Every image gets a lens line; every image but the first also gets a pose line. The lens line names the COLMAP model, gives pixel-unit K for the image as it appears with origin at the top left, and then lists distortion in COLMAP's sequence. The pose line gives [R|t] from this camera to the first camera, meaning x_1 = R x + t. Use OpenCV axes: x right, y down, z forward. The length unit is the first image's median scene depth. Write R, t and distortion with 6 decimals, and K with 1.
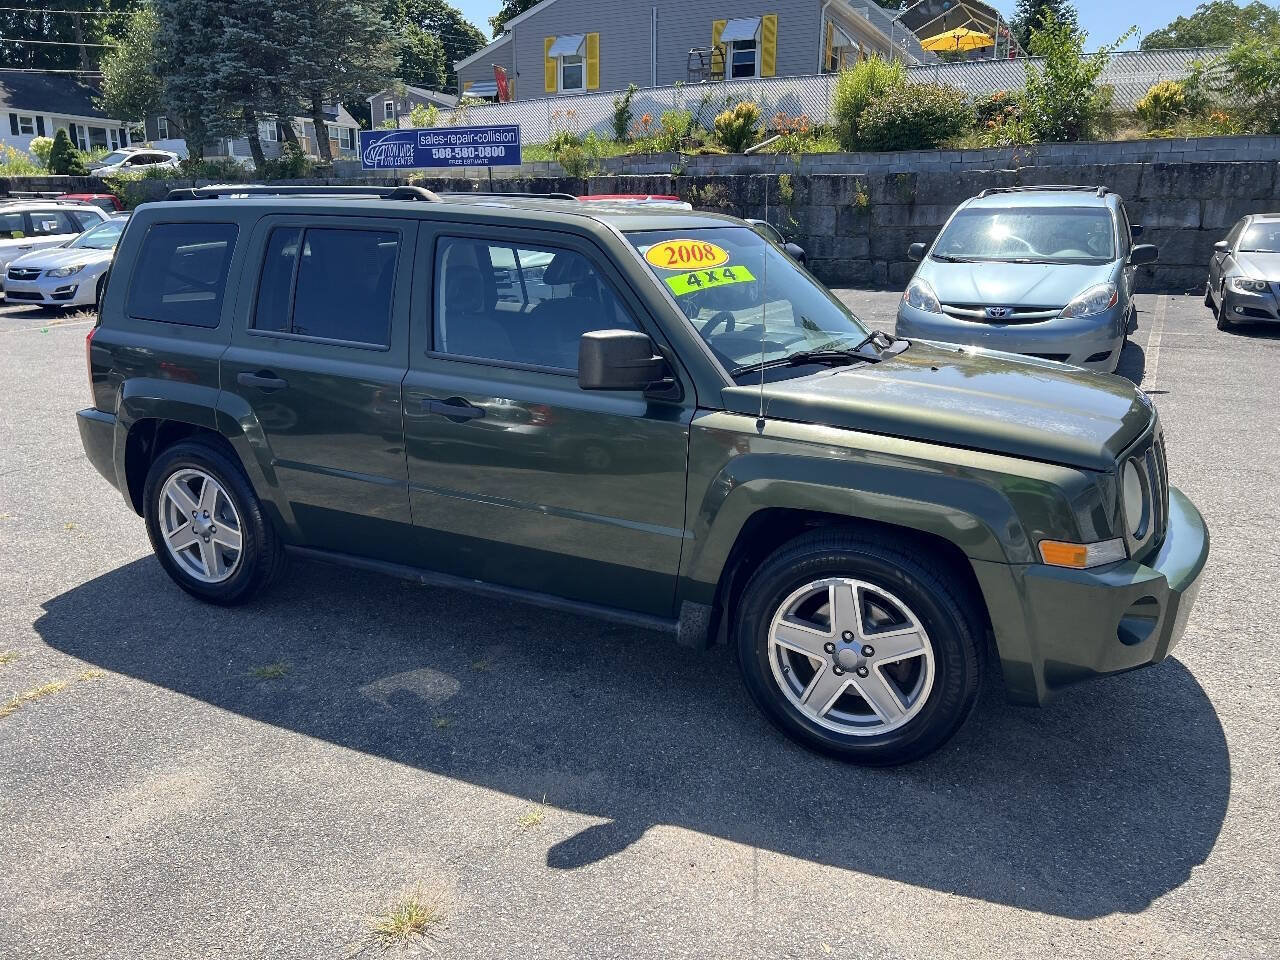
lens RADIAL K [[926.3, 0, 663.3], [0, 926.3, 498.2], [0, 0, 1]] dist [0.051667, -0.047787]
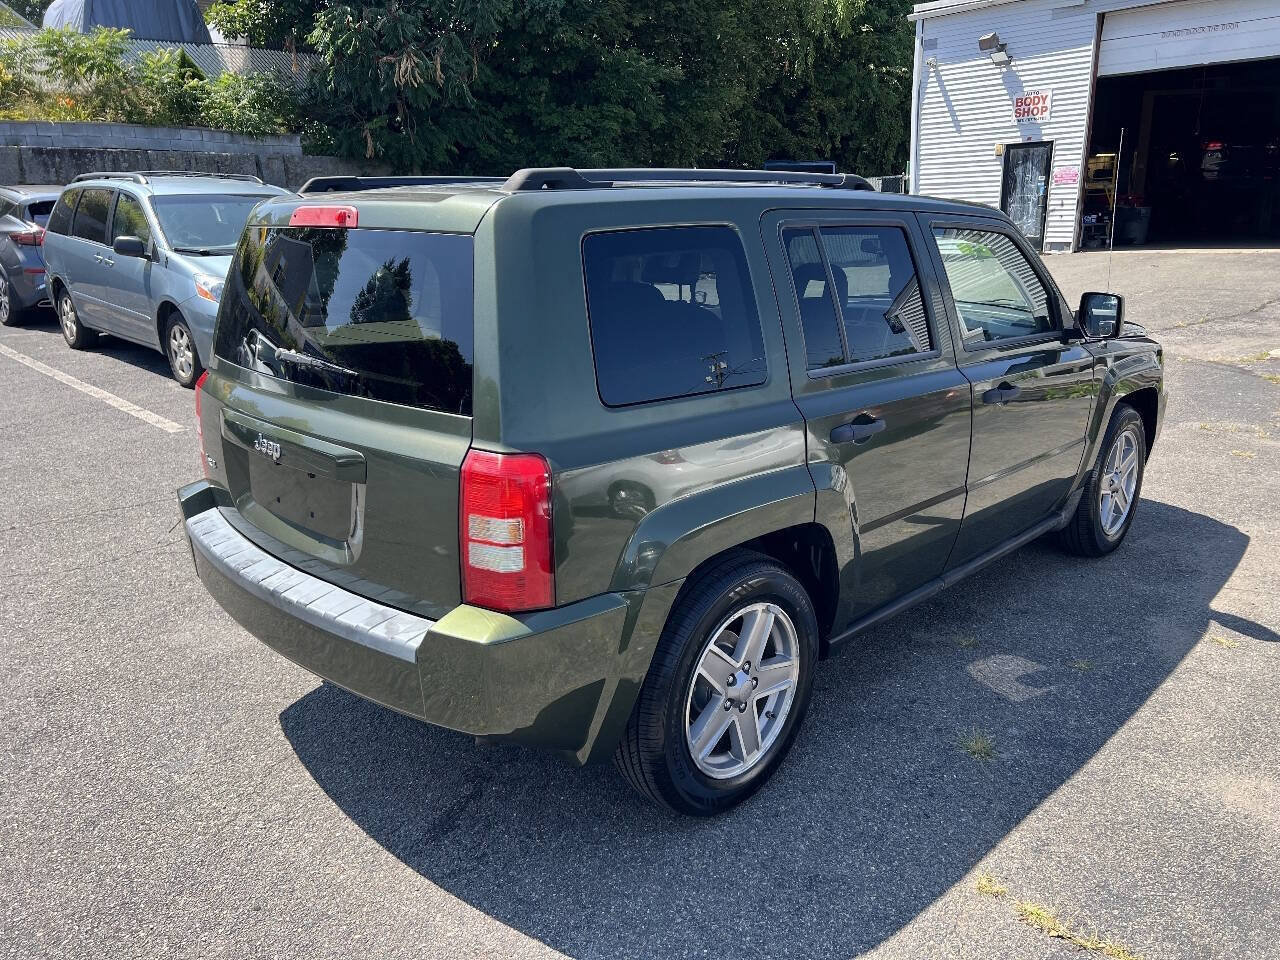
lens RADIAL K [[954.5, 0, 643.9], [0, 954.5, 477.8], [0, 0, 1]] dist [0.038596, -0.045024]
pose [[0.321007, -0.265570, 0.909080, -0.209357], [0.277407, 0.944146, 0.177858, -0.047523], [-0.905538, 0.195092, 0.376748, 0.152114]]
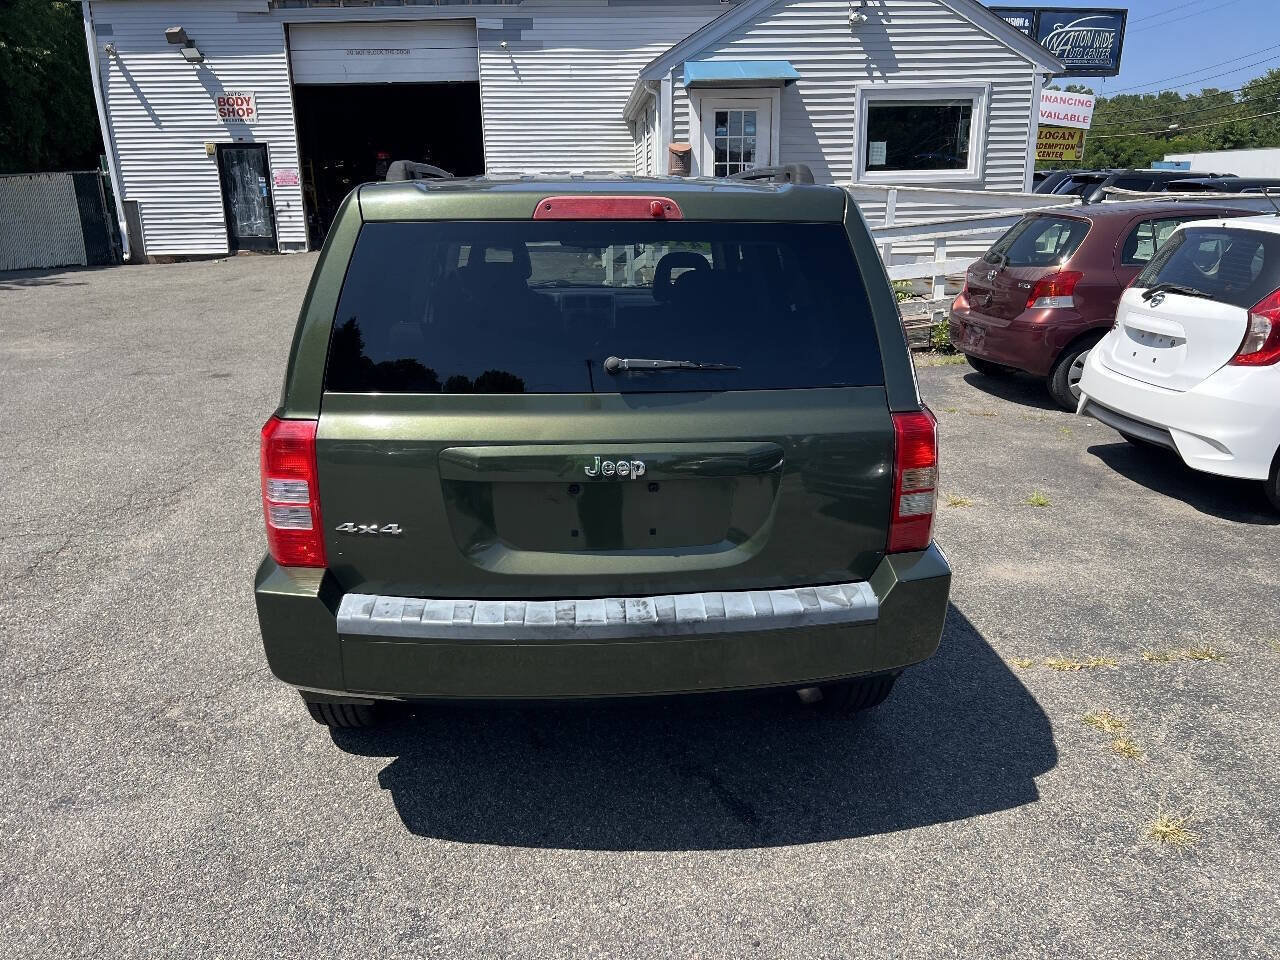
lens RADIAL K [[954.5, 0, 642.9], [0, 954.5, 472.9], [0, 0, 1]] dist [0.038596, -0.045024]
pose [[-0.499017, -0.238875, 0.833019, -0.204037], [0.243127, 0.884061, 0.399156, -0.083815], [-0.831788, 0.401715, -0.383084, 0.277165]]
